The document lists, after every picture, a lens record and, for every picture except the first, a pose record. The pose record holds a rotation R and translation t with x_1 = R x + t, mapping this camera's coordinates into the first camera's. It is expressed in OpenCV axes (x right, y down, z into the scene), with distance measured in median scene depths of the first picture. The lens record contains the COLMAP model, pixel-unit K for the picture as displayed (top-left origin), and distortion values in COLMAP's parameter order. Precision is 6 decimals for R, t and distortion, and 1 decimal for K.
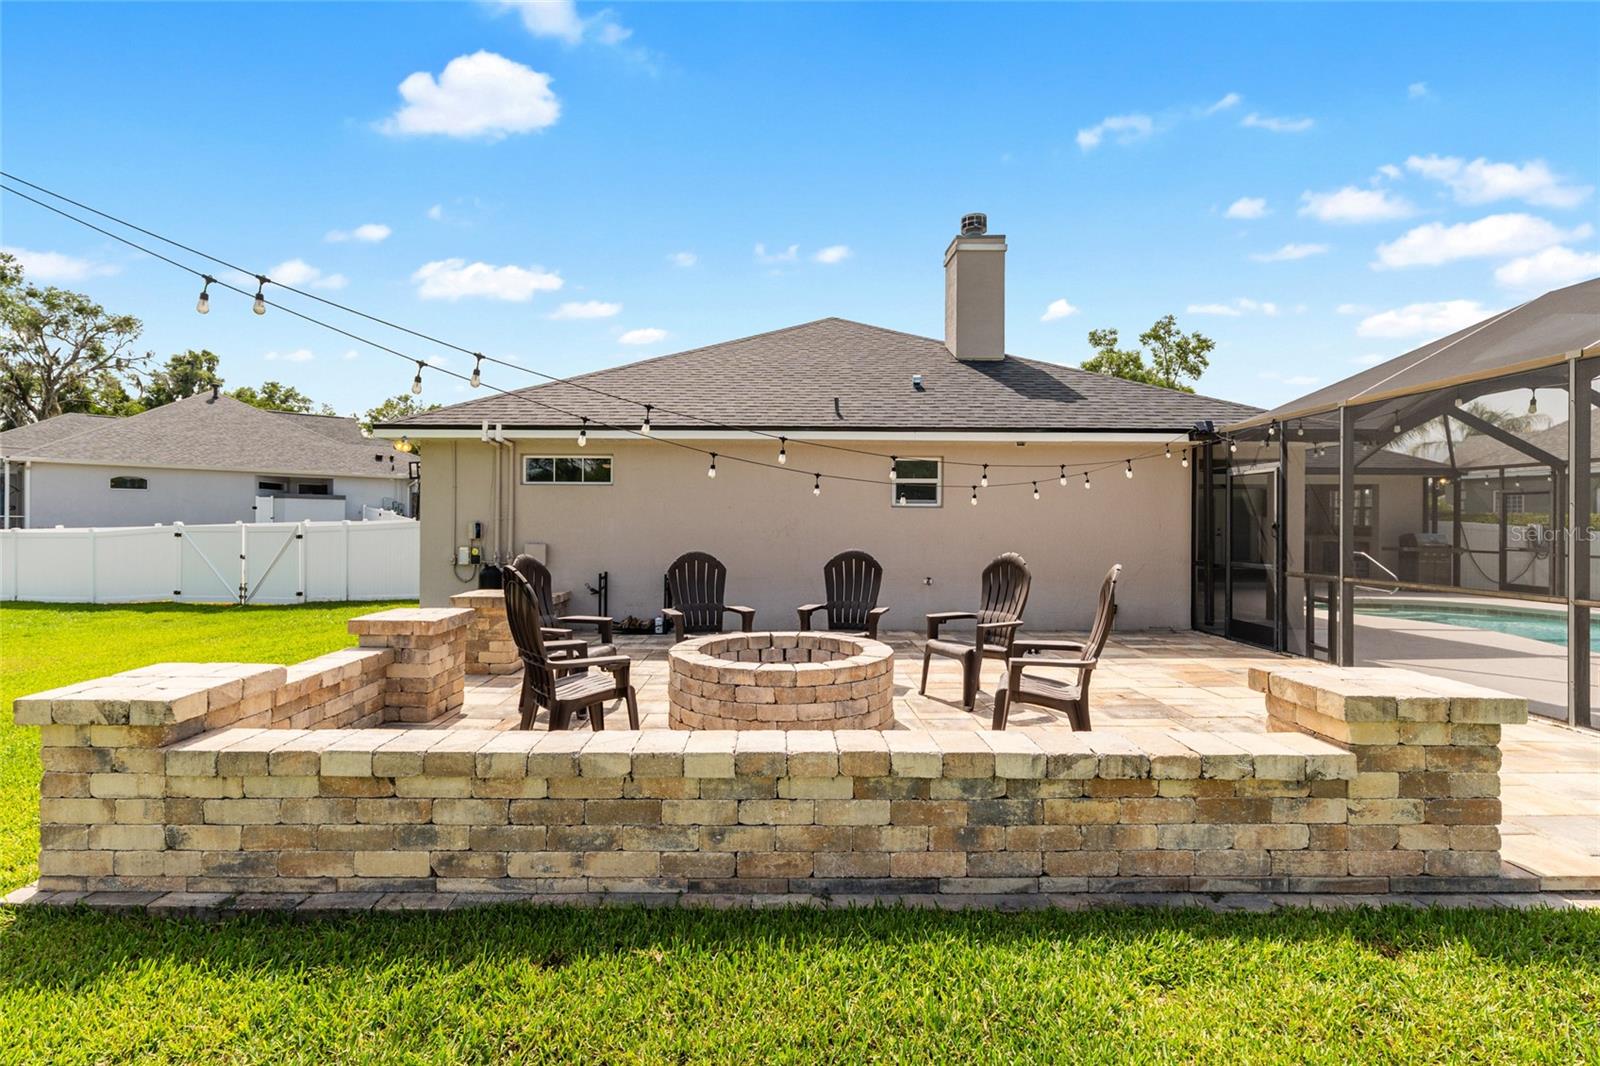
lens RADIAL K [[743.9, 0, 795.4], [0, 743.9, 535.6], [0, 0, 1]] dist [-0.002816, -0.000027]
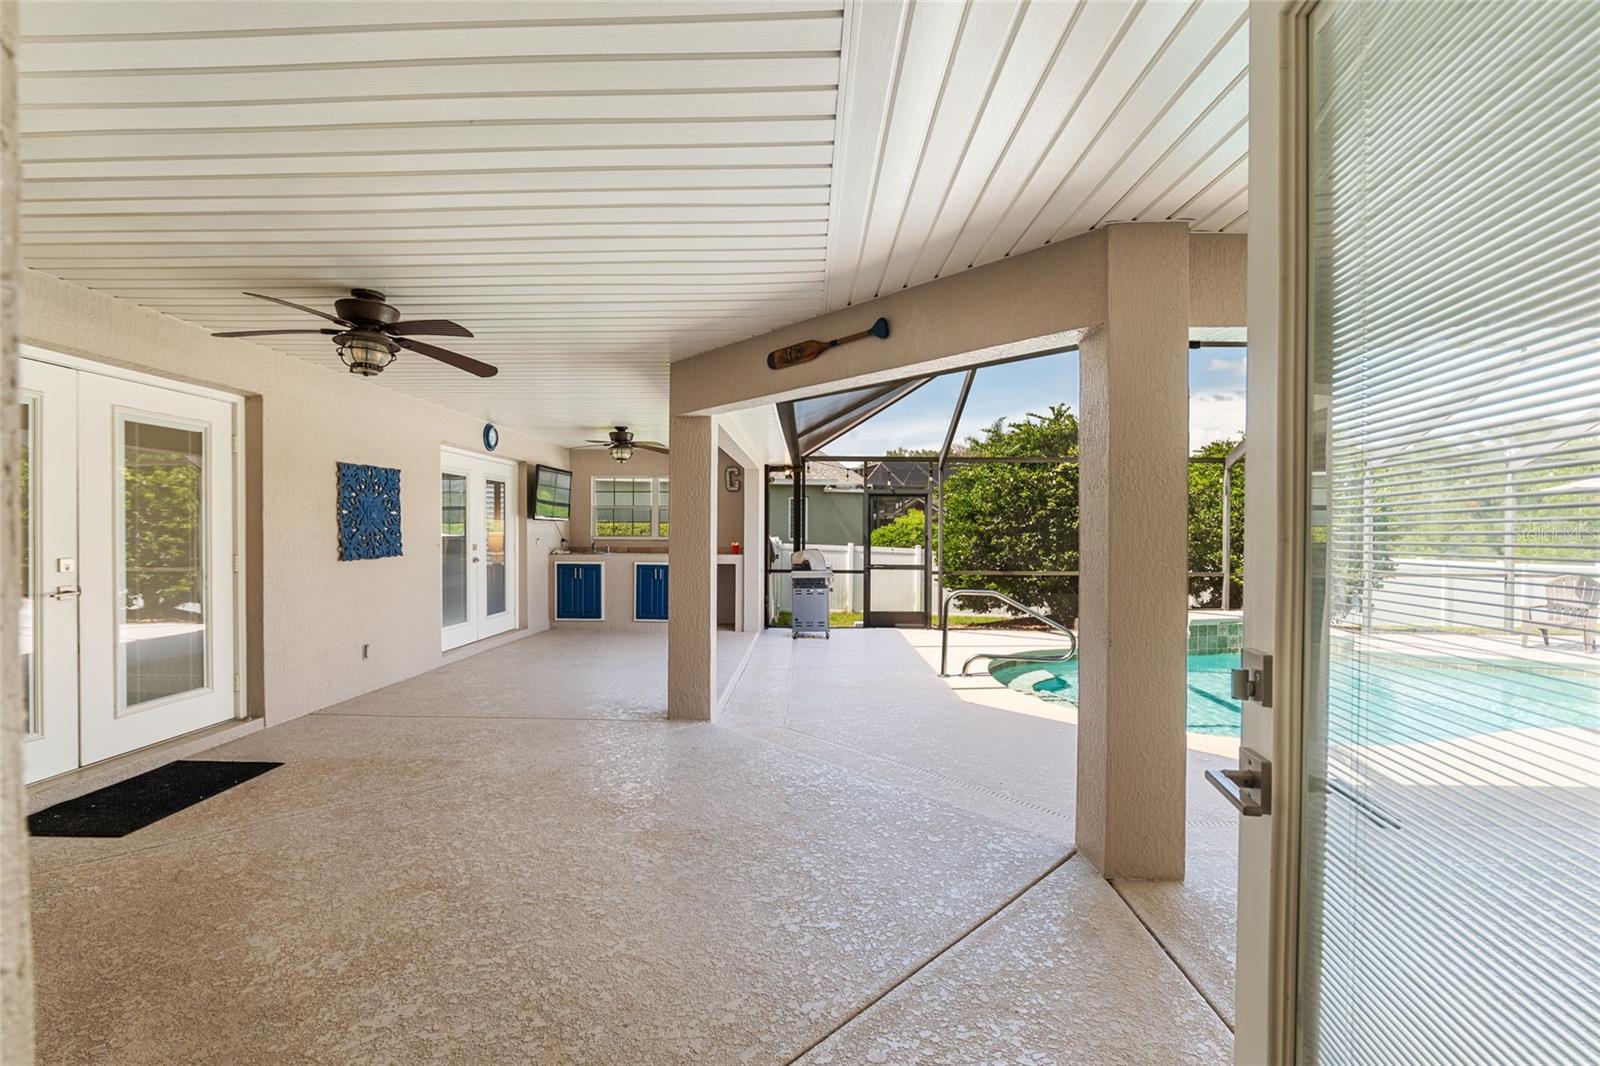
lens RADIAL K [[680.8, 0, 792.1], [0, 680.8, 537.8], [0, 0, 1]] dist [-0.005707, -0.000591]
pose [[0.034941, -0.012437, 0.999312, 0.122418], [0.010126, 0.999876, 0.012090, -0.010501], [-0.999338, 0.009697, 0.035063, 0.515506]]
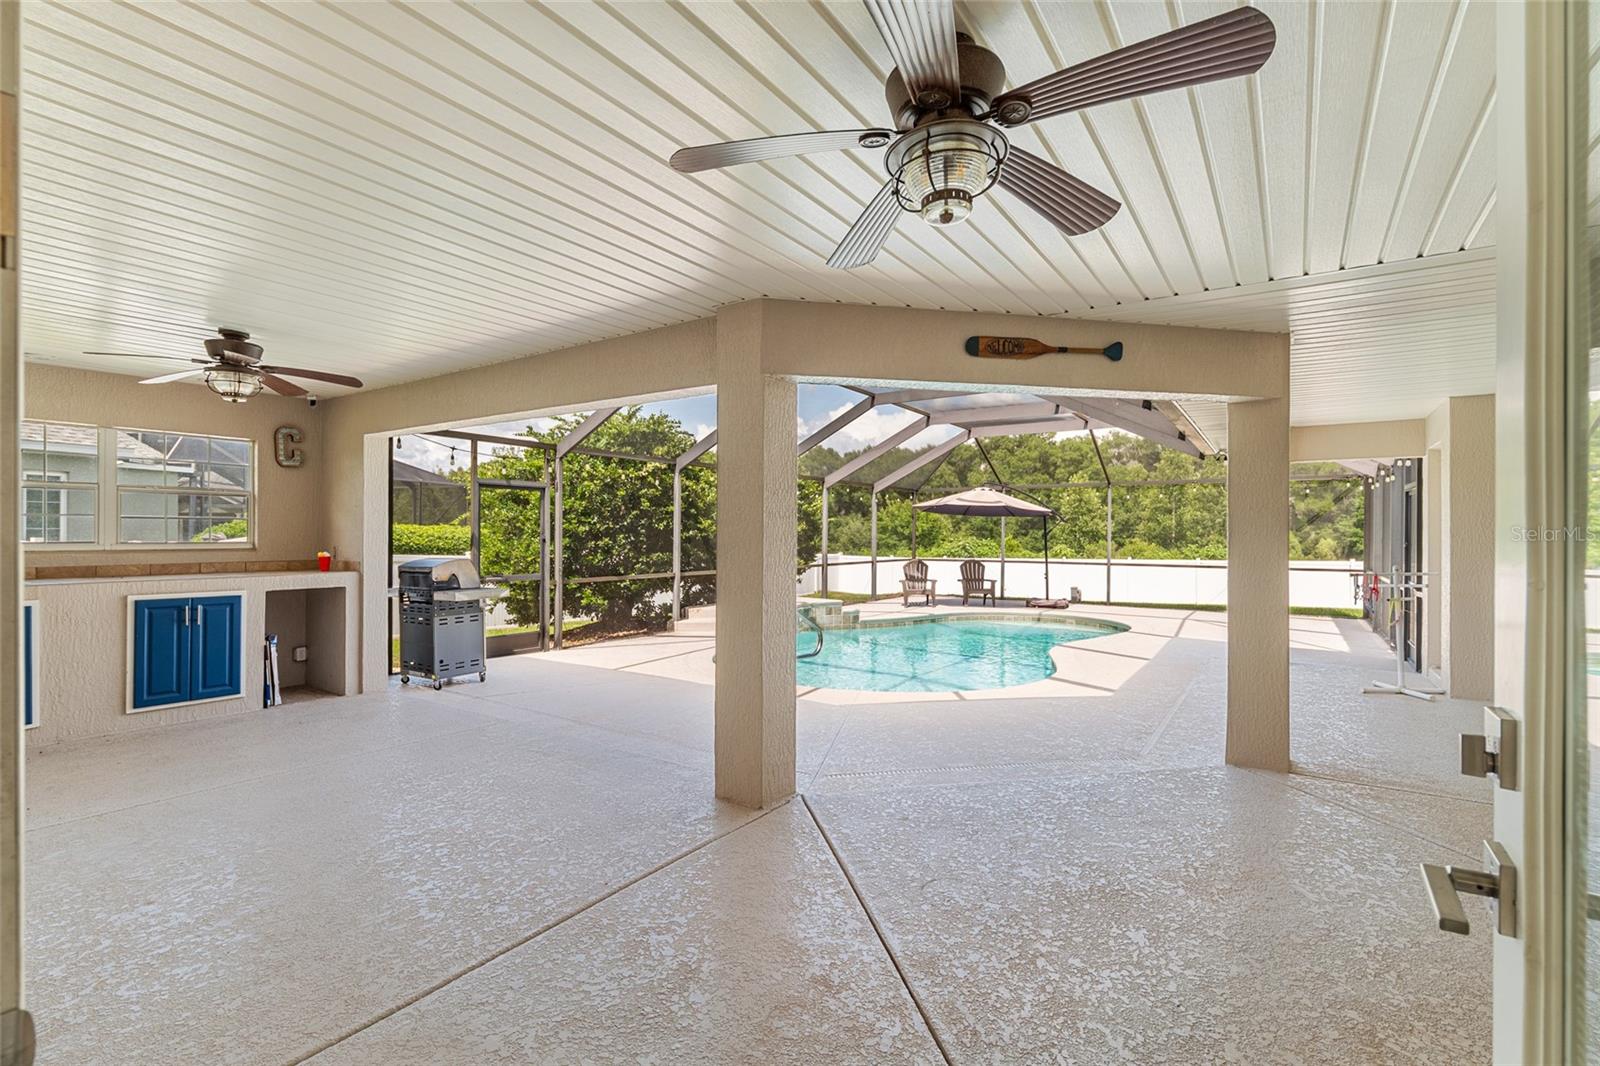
lens RADIAL K [[716.6, 0, 800.0], [0, 716.6, 534.3], [0, 0, 1]] dist [-0.002544, -0.000196]
pose [[-0.822769, -0.008517, 0.568312, 0.210344], [0.000280, 0.999882, 0.015390, -0.012873], [-0.568376, 0.012821, -0.822669, 0.644104]]
